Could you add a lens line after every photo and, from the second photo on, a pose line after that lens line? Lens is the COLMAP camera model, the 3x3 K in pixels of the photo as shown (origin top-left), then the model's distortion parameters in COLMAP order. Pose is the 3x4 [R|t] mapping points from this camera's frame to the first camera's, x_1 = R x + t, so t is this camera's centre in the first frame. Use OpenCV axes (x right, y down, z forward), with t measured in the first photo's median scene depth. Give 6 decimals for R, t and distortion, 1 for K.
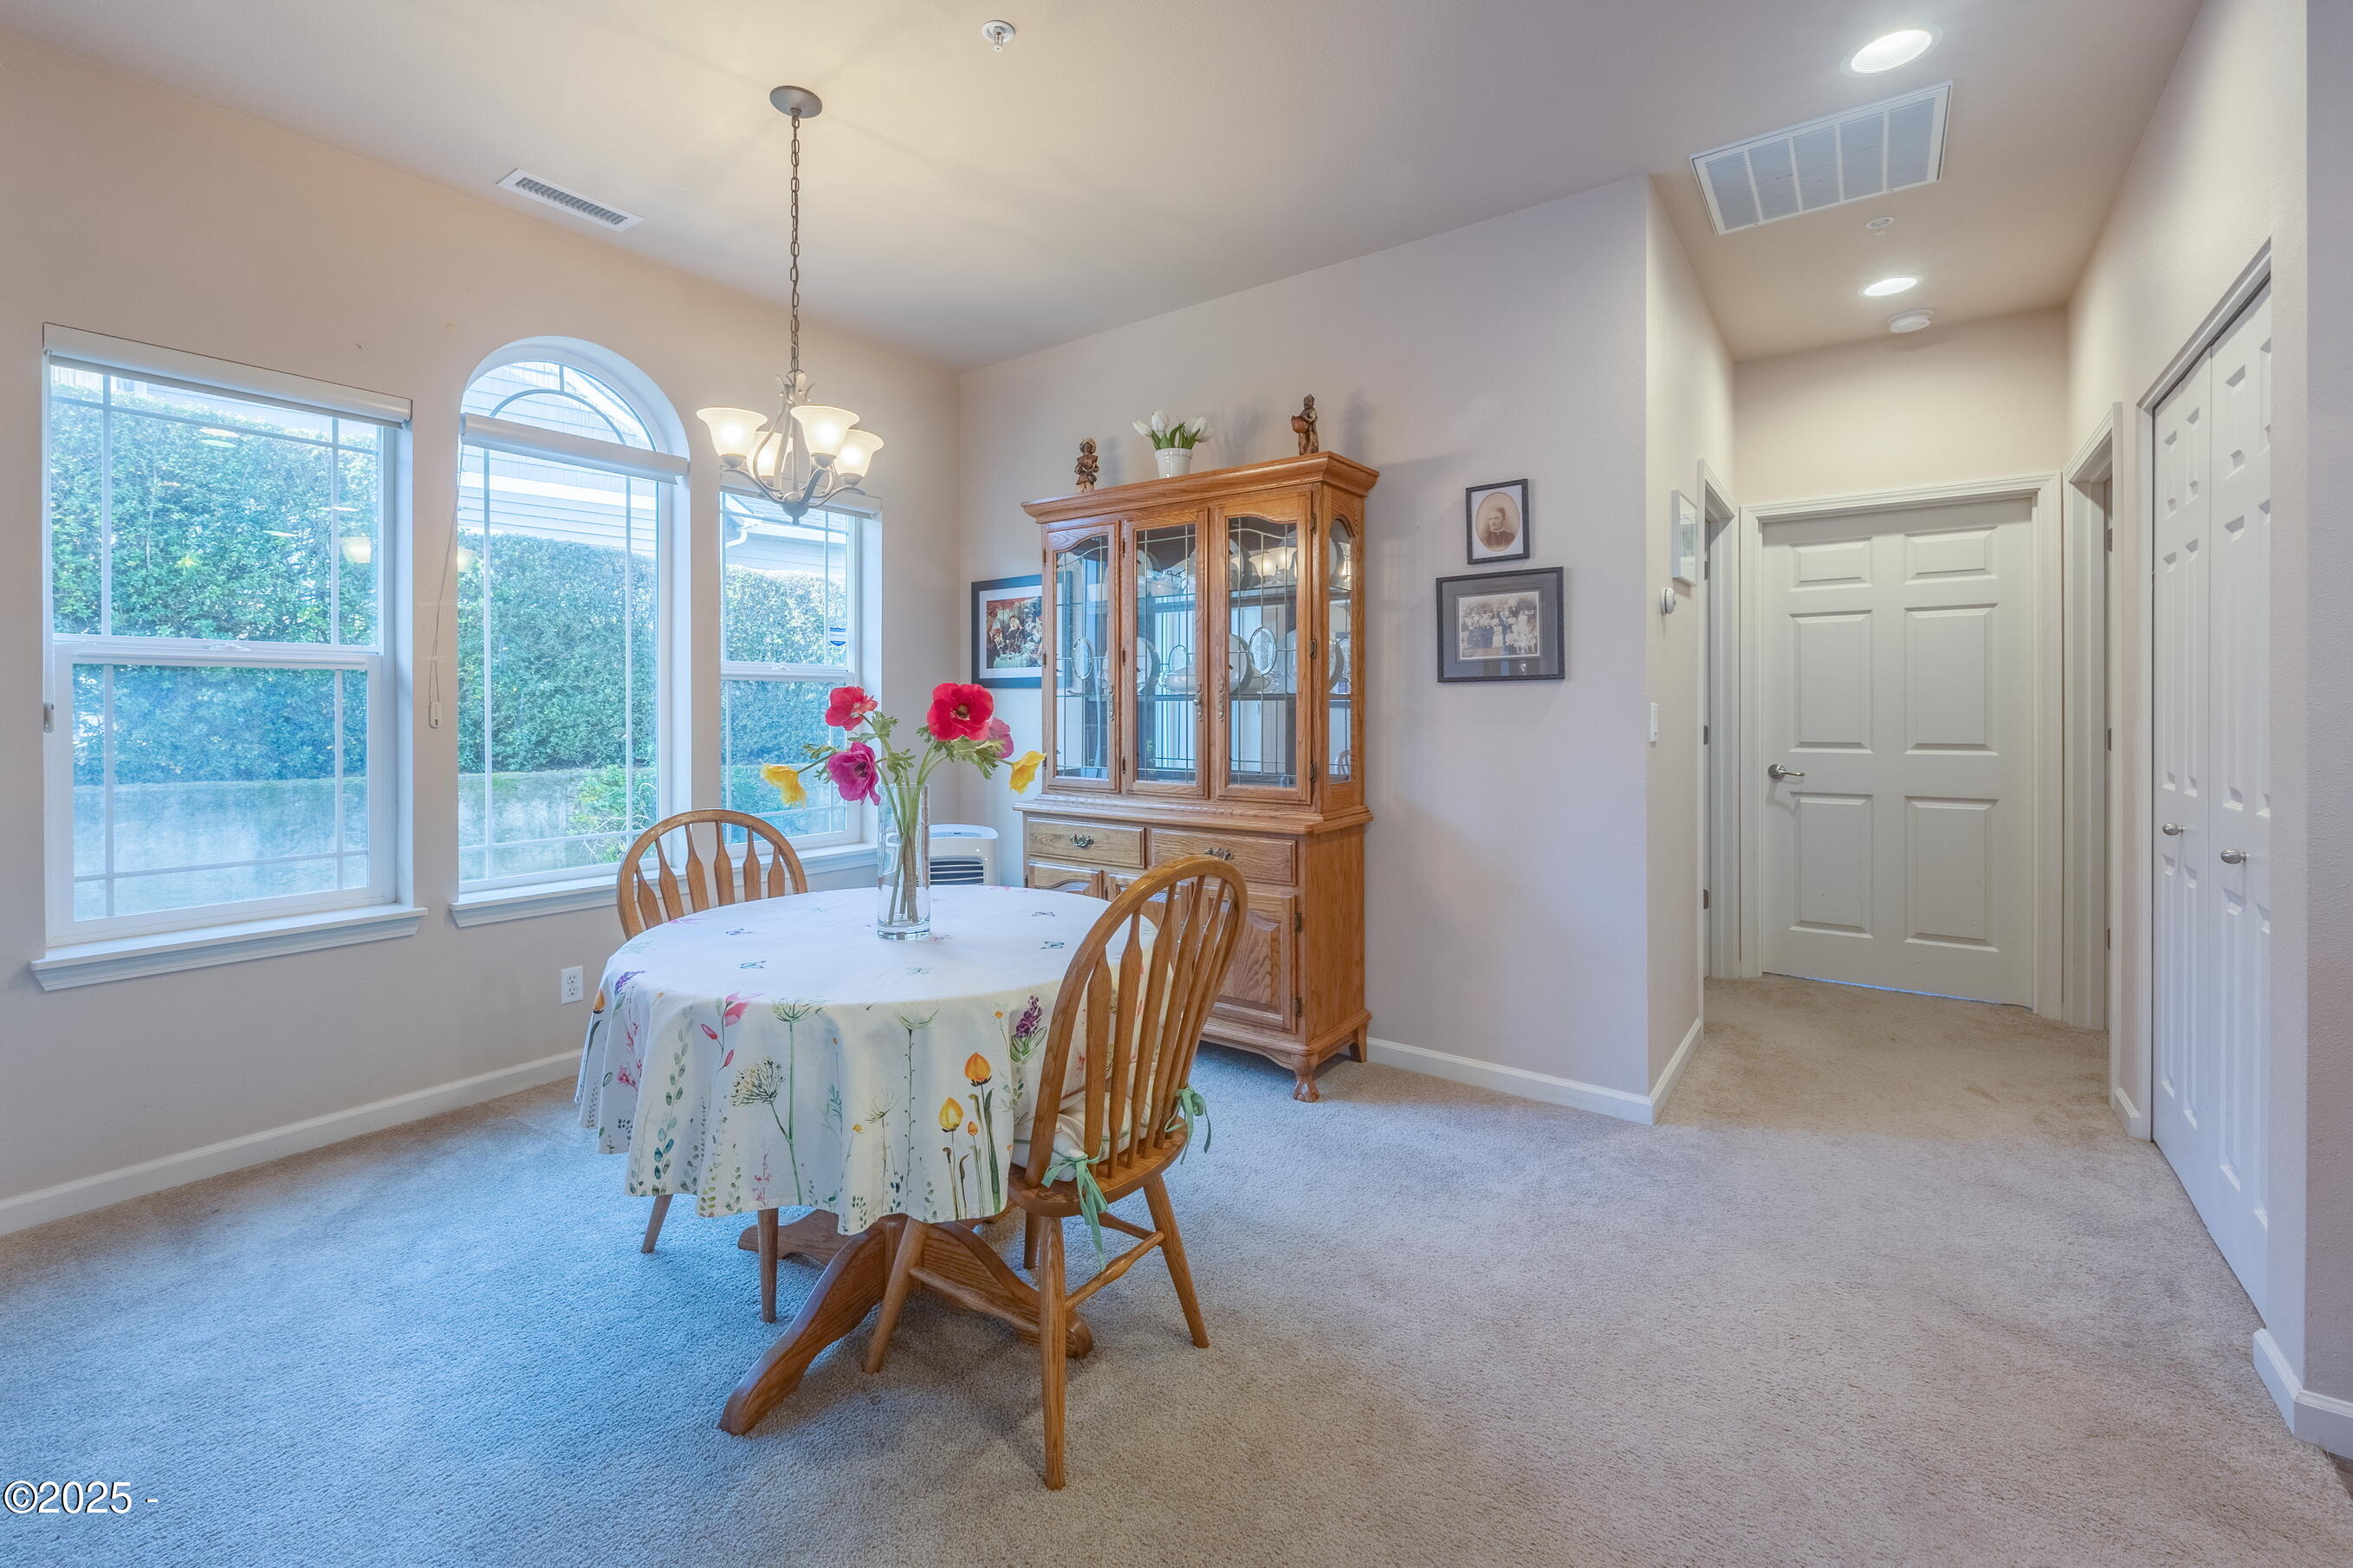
lens RADIAL K [[984.0, 0, 1151.2], [0, 984.0, 725.9], [0, 0, 1]] dist [0.002023, -0.001853]
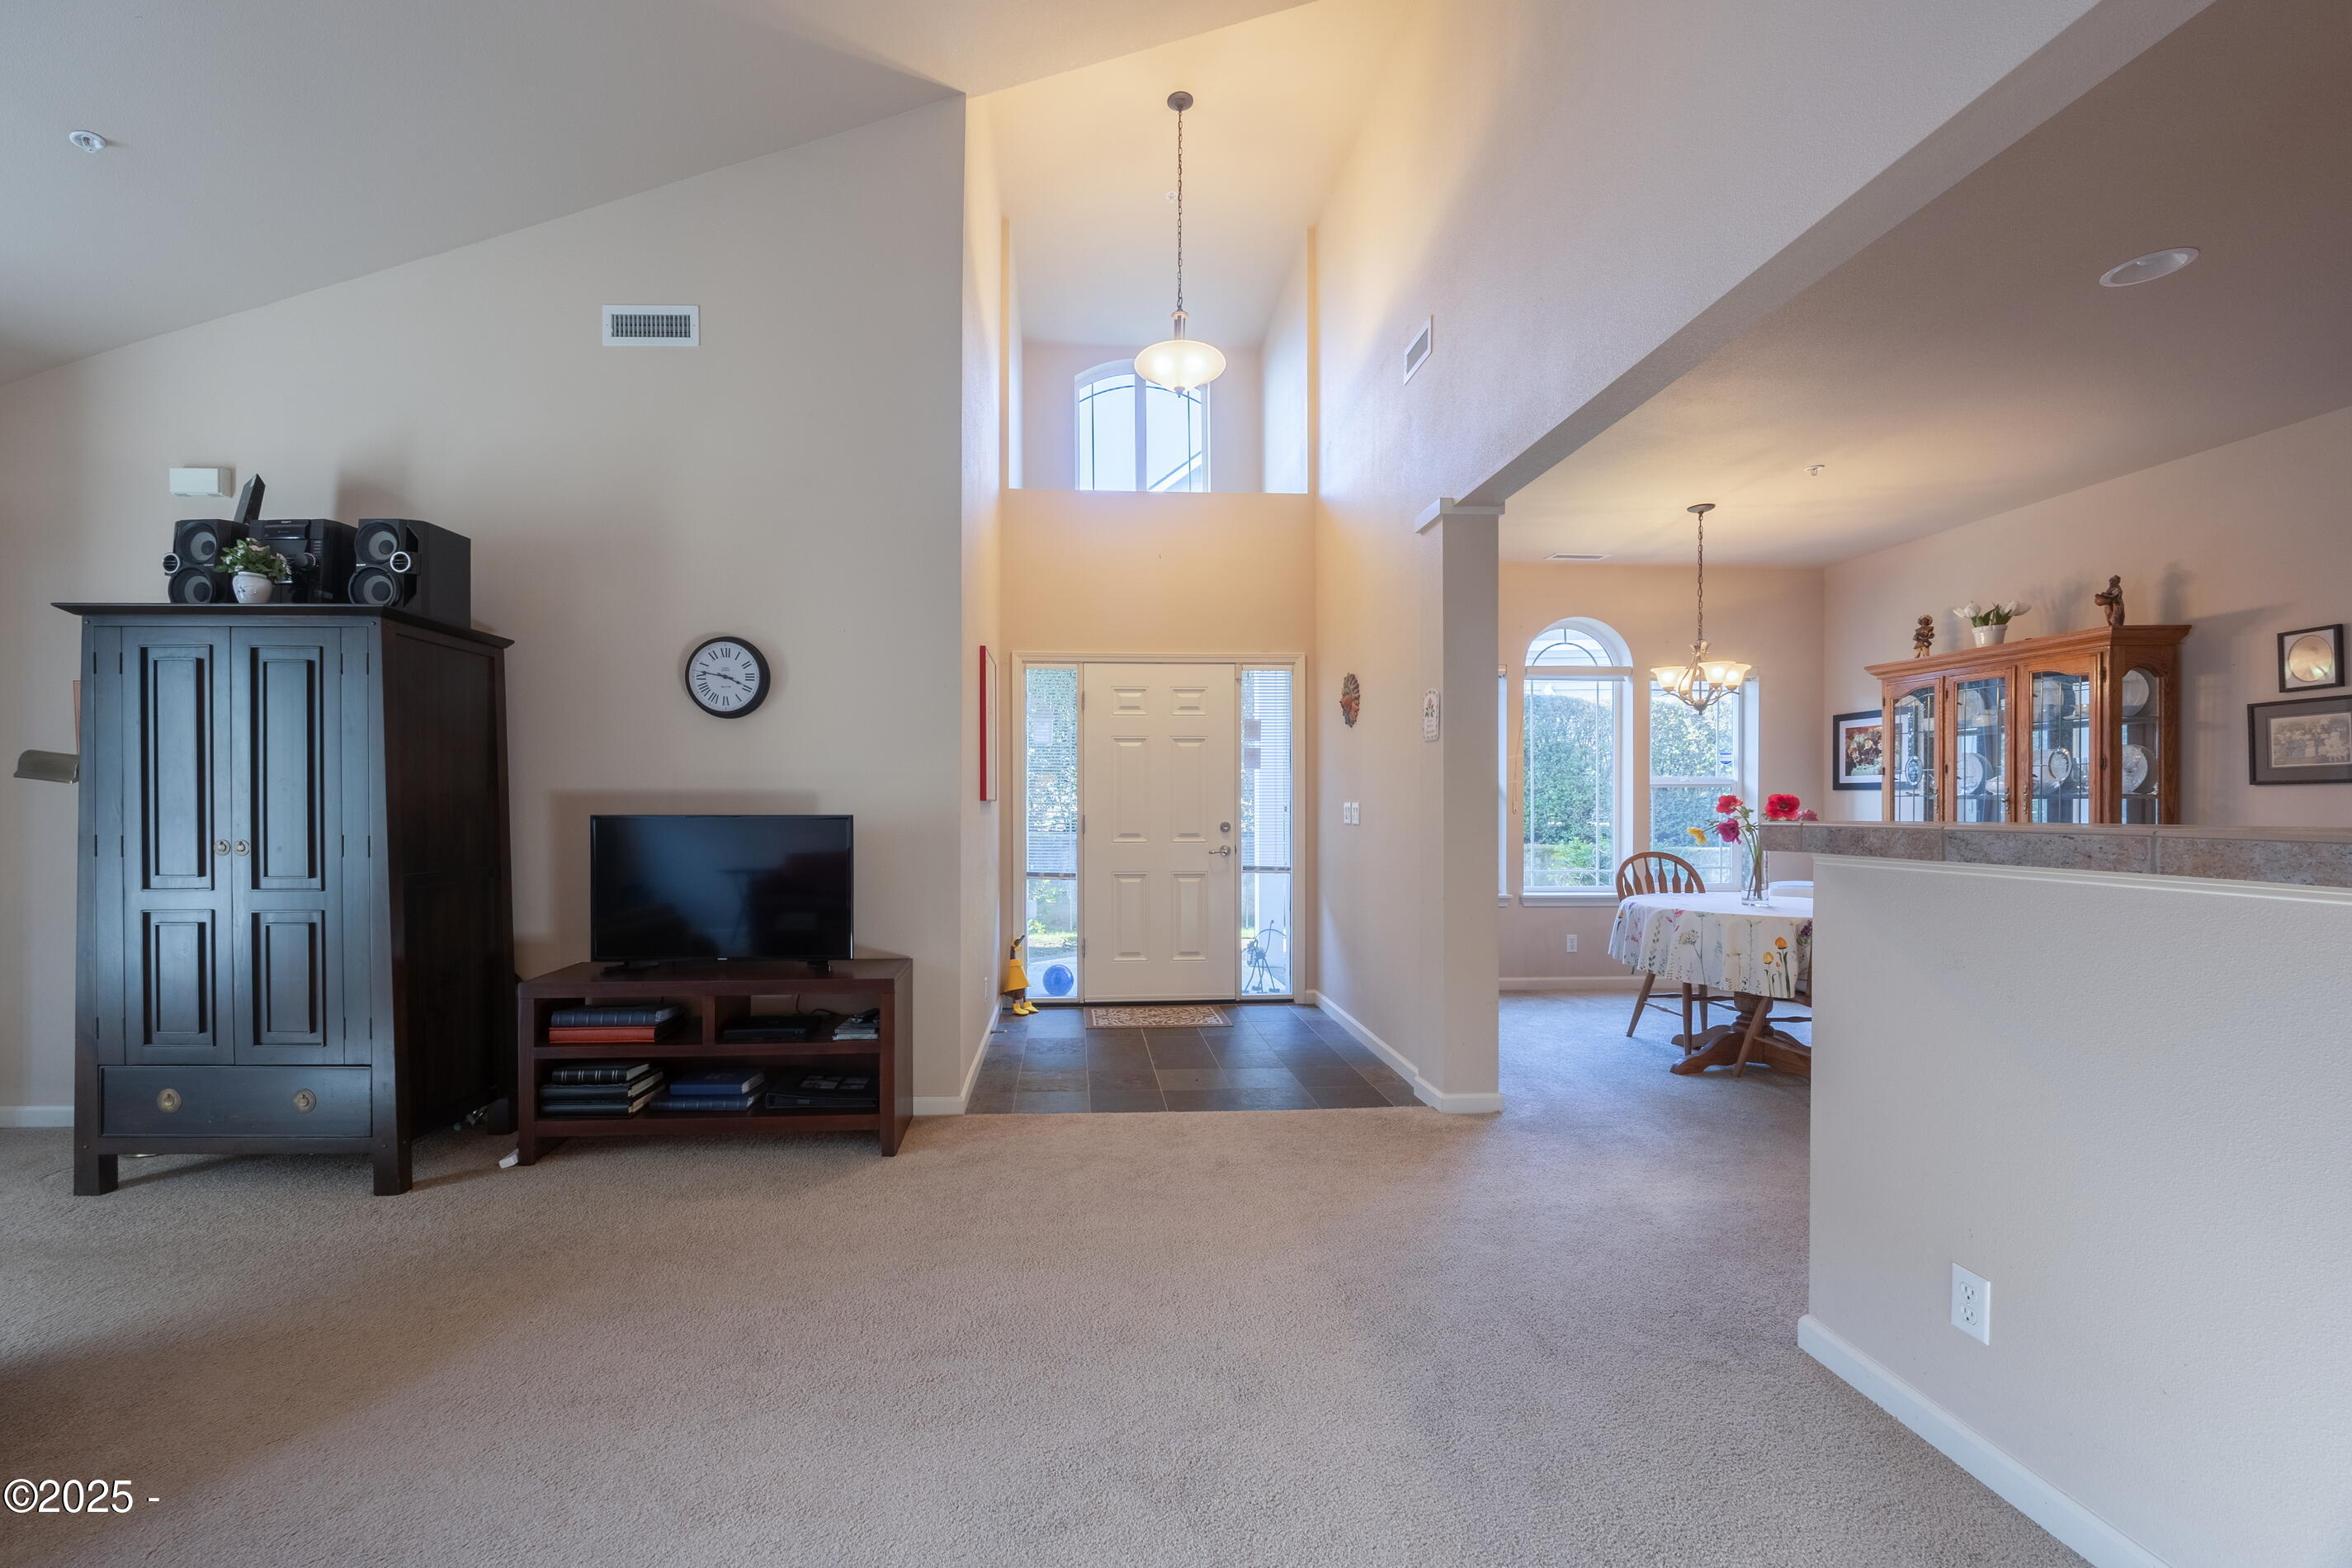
lens RADIAL K [[949.5, 0, 1104.8], [0, 949.5, 802.9], [0, 0, 1]] dist [0.003457, -0.000493]
pose [[0.627764, -0.001254, -0.778403, 0.327813], [-0.012188, 0.999860, -0.011440, 0.013276], [0.778308, 0.016669, 0.627661, -0.984113]]
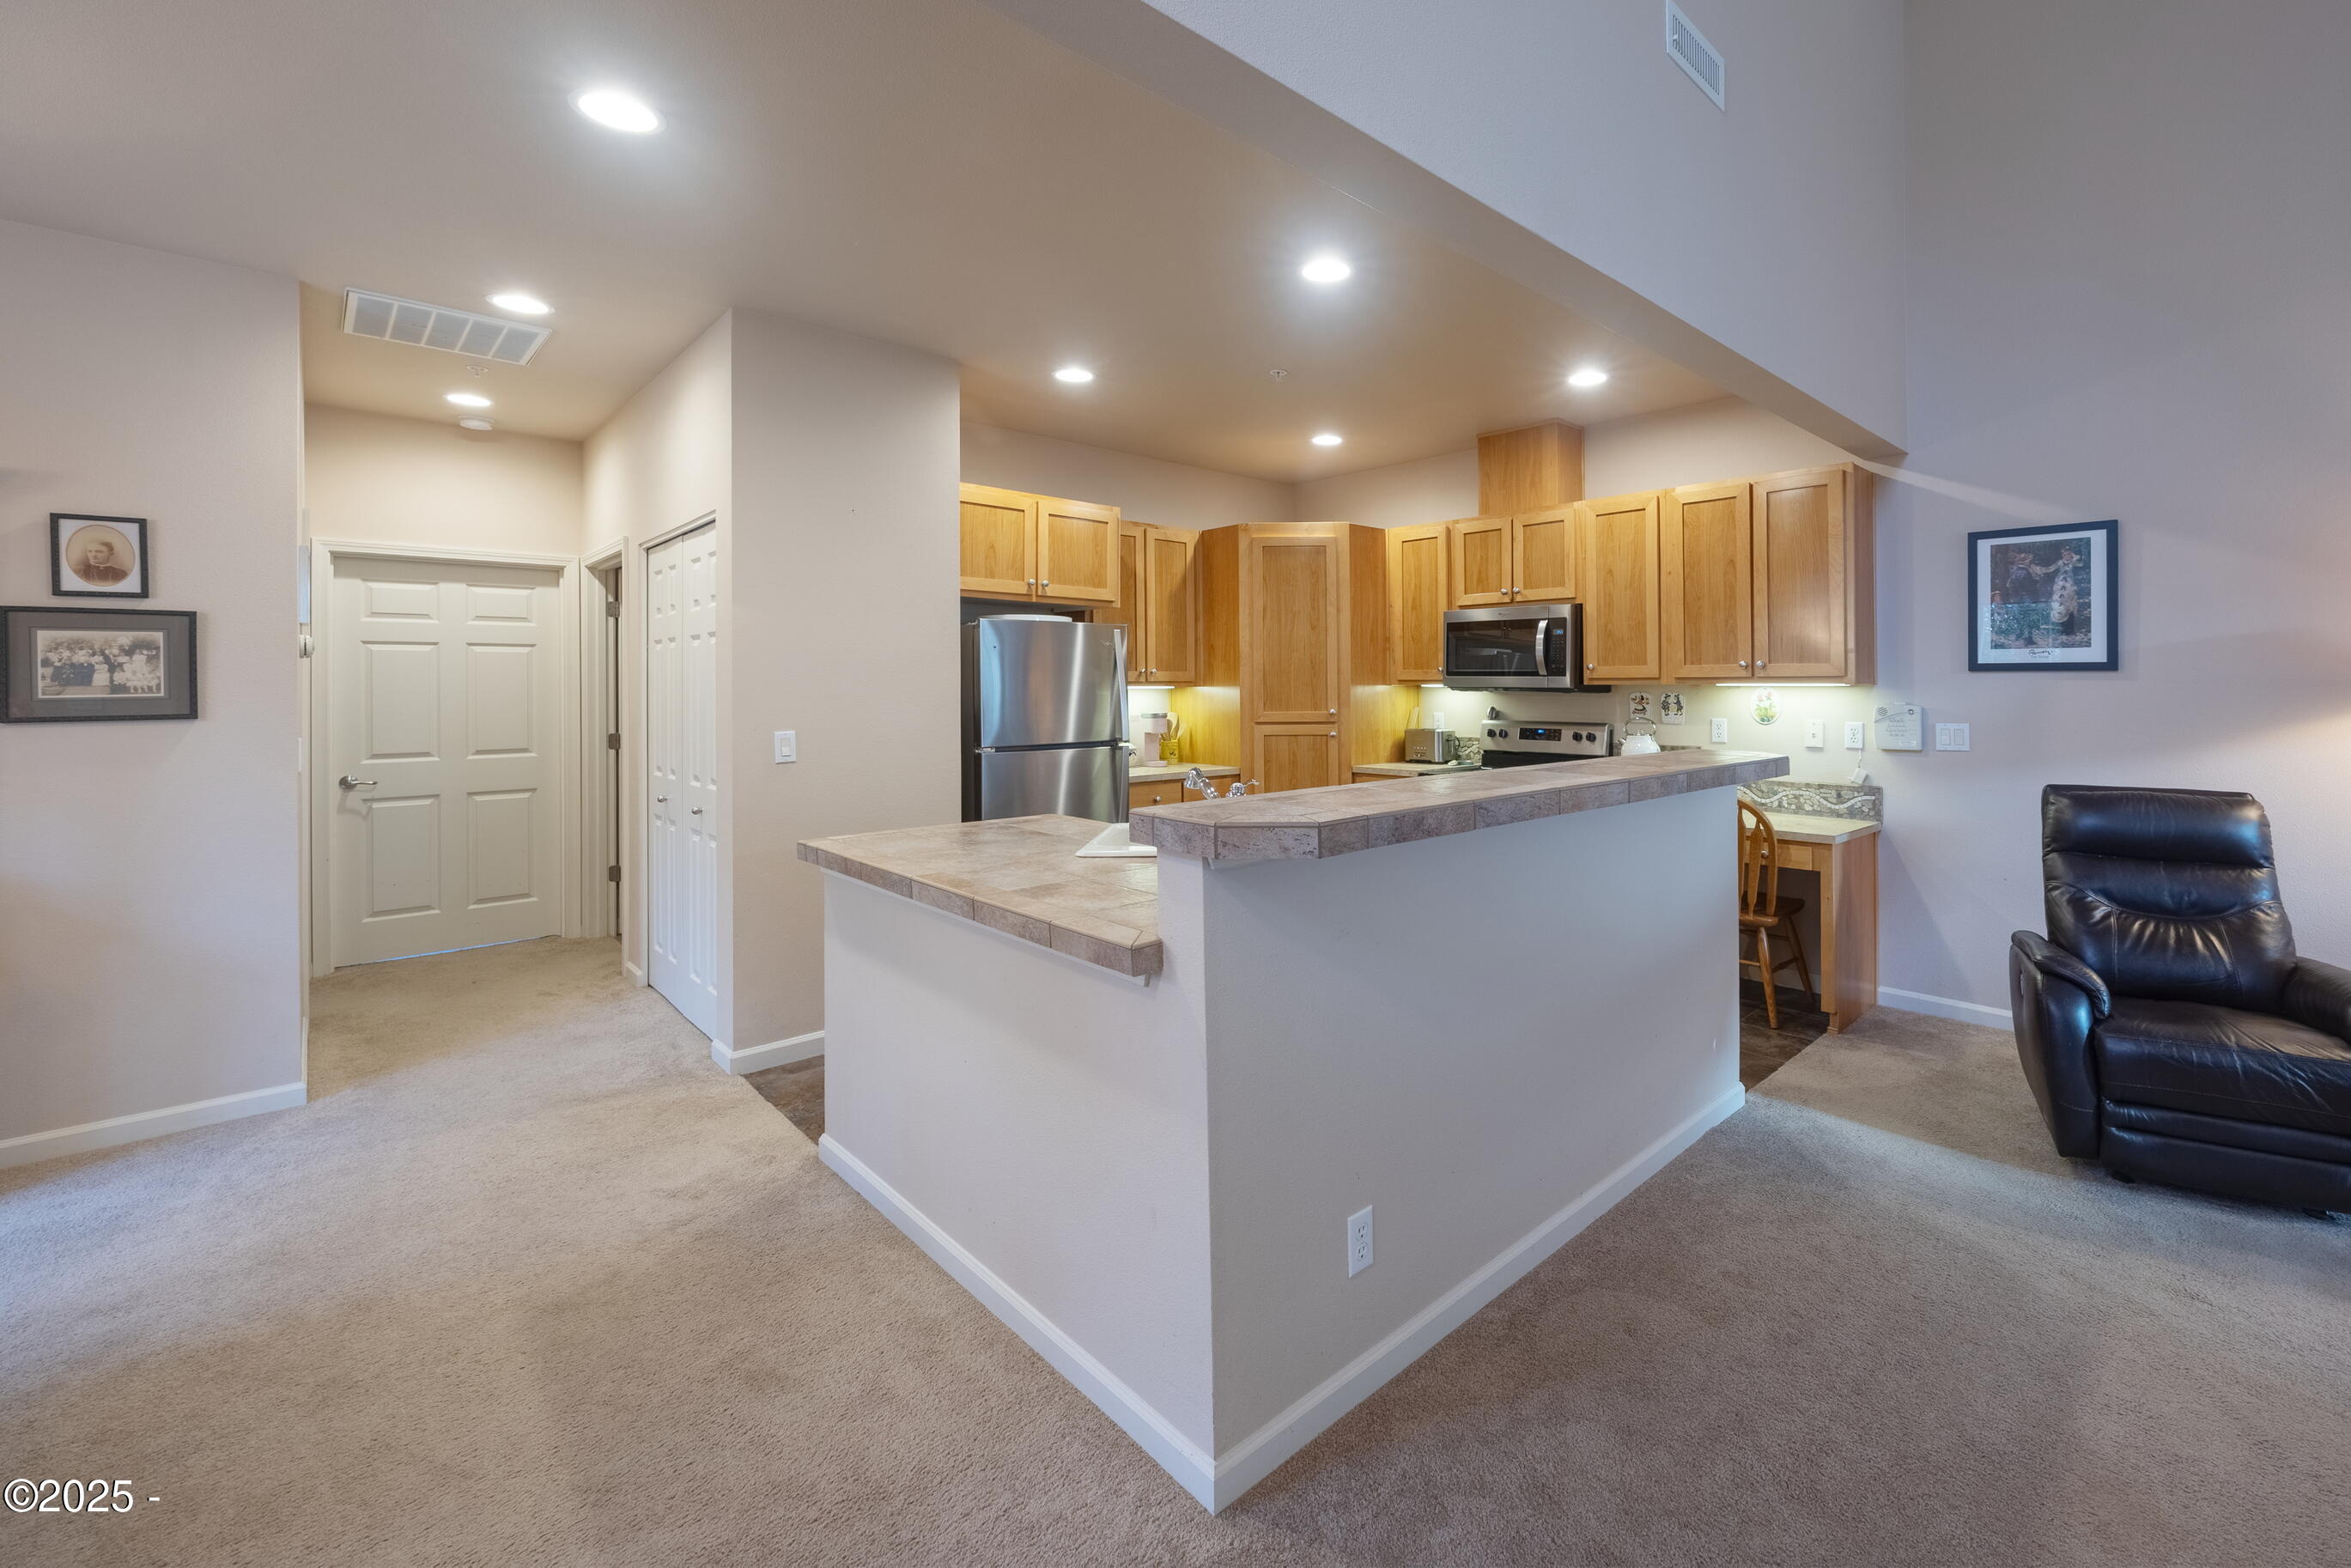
lens RADIAL K [[983.2, 0, 1289.0], [0, 983.2, 665.7], [0, 0, 1]] dist [0.002023, -0.001853]
pose [[0.140726, 0.020629, 0.989834, -0.428040], [0.015729, 0.999610, -0.023069, -0.058207], [-0.989924, 0.018816, 0.140346, -0.280487]]
